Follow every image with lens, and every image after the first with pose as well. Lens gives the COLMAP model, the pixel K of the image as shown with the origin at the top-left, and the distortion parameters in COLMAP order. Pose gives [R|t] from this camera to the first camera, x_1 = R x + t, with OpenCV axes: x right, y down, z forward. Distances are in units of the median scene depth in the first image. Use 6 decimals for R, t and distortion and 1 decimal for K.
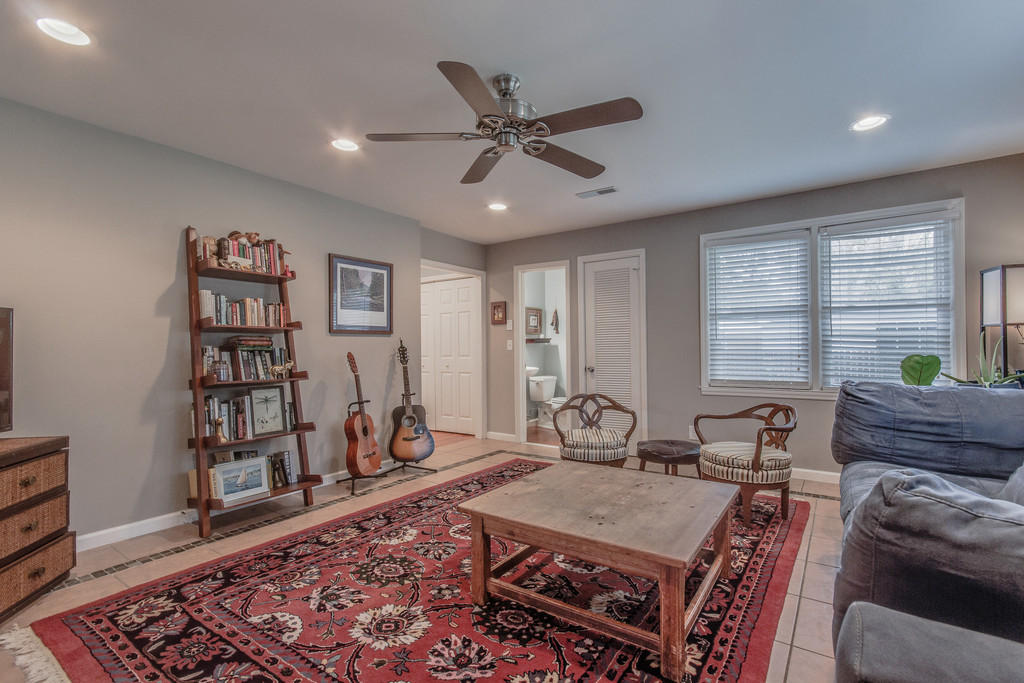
lens RADIAL K [[472.3, 0, 520.3], [0, 472.3, 345.8], [0, 0, 1]] dist [0.005155, 0.000722]
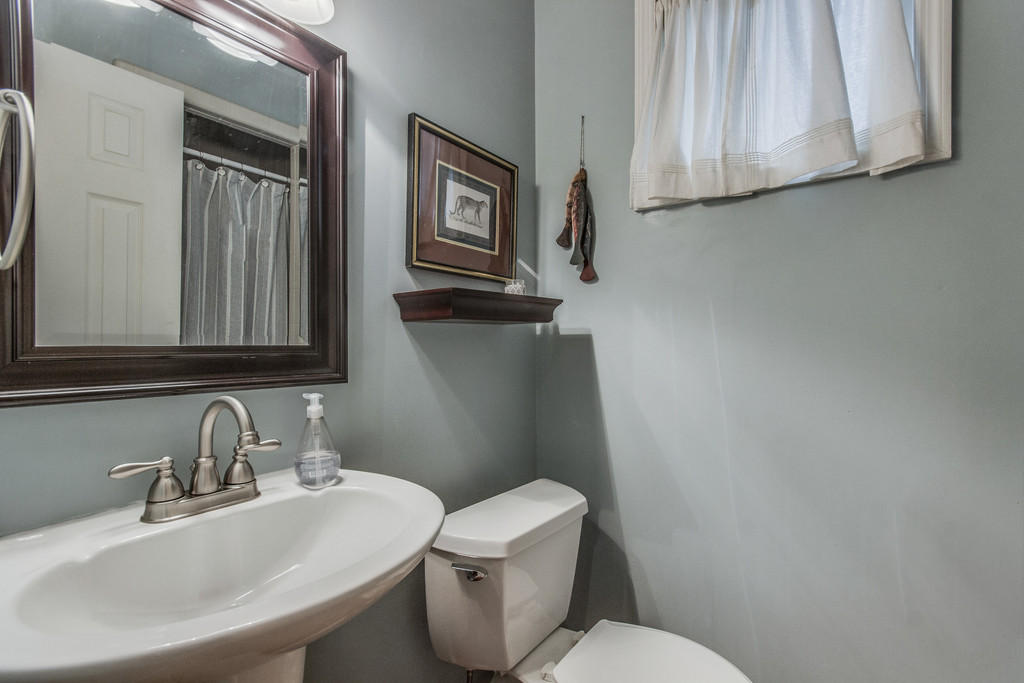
lens RADIAL K [[472.3, 0, 520.3], [0, 472.3, 345.8], [0, 0, 1]] dist [0.005155, 0.000722]
pose [[0.999686, 0.006806, -0.024102, 0.123170], [-0.006704, 0.999968, 0.004322, 0.006331], [0.024131, -0.004159, 0.999700, 1.834661]]
